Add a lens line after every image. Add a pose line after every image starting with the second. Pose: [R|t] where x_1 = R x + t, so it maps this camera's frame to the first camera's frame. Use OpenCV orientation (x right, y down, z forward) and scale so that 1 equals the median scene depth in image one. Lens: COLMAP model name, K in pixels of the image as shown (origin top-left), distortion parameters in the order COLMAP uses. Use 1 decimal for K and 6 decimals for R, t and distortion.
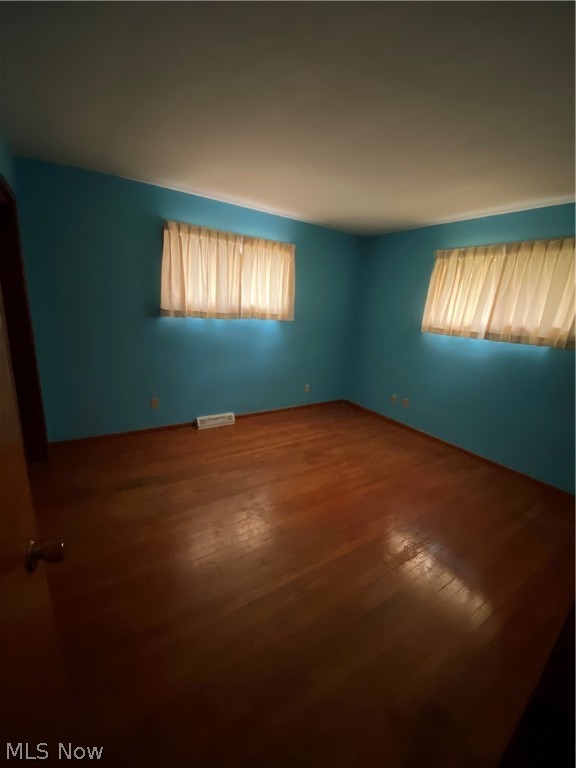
lens RADIAL K [[308.8, 0, 286.5], [0, 308.8, 386.7], [0, 0, 1]] dist [0.032529, -0.025173]
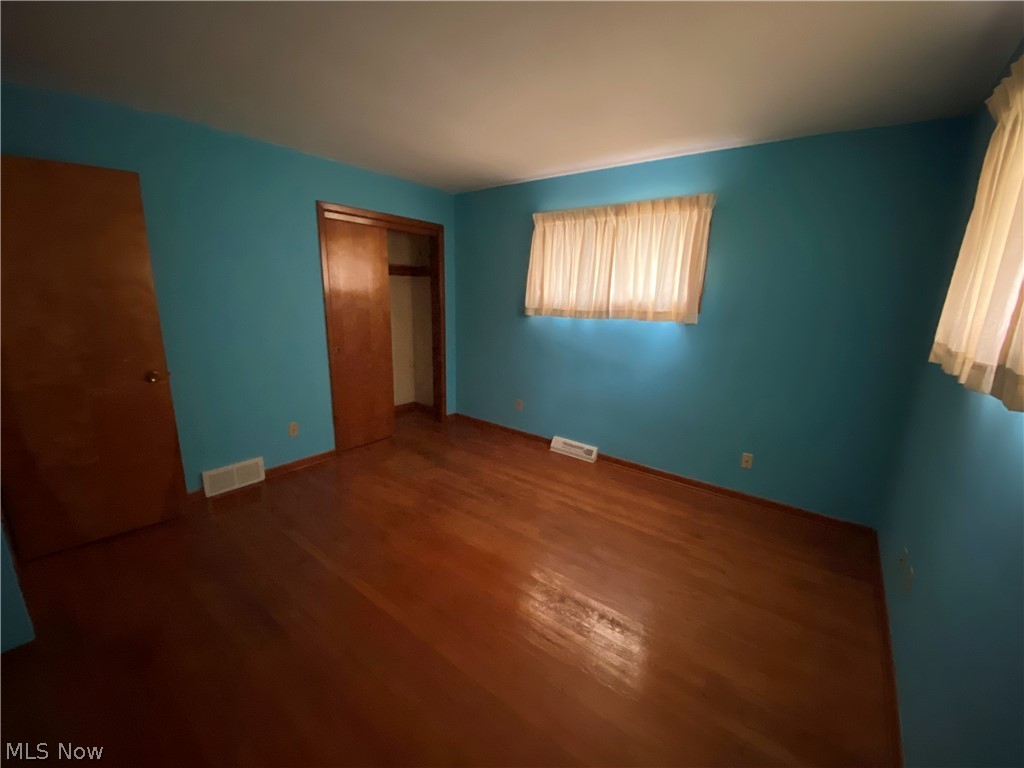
lens RADIAL K [[411.7, 0, 515.7], [0, 411.7, 386.9], [0, 0, 1]] dist [0.032529, -0.025173]
pose [[0.308460, 0.146377, -0.939908, 0.707719], [-0.249739, 0.965890, 0.068463, -0.078301], [0.917868, 0.213614, 0.334495, 0.516343]]
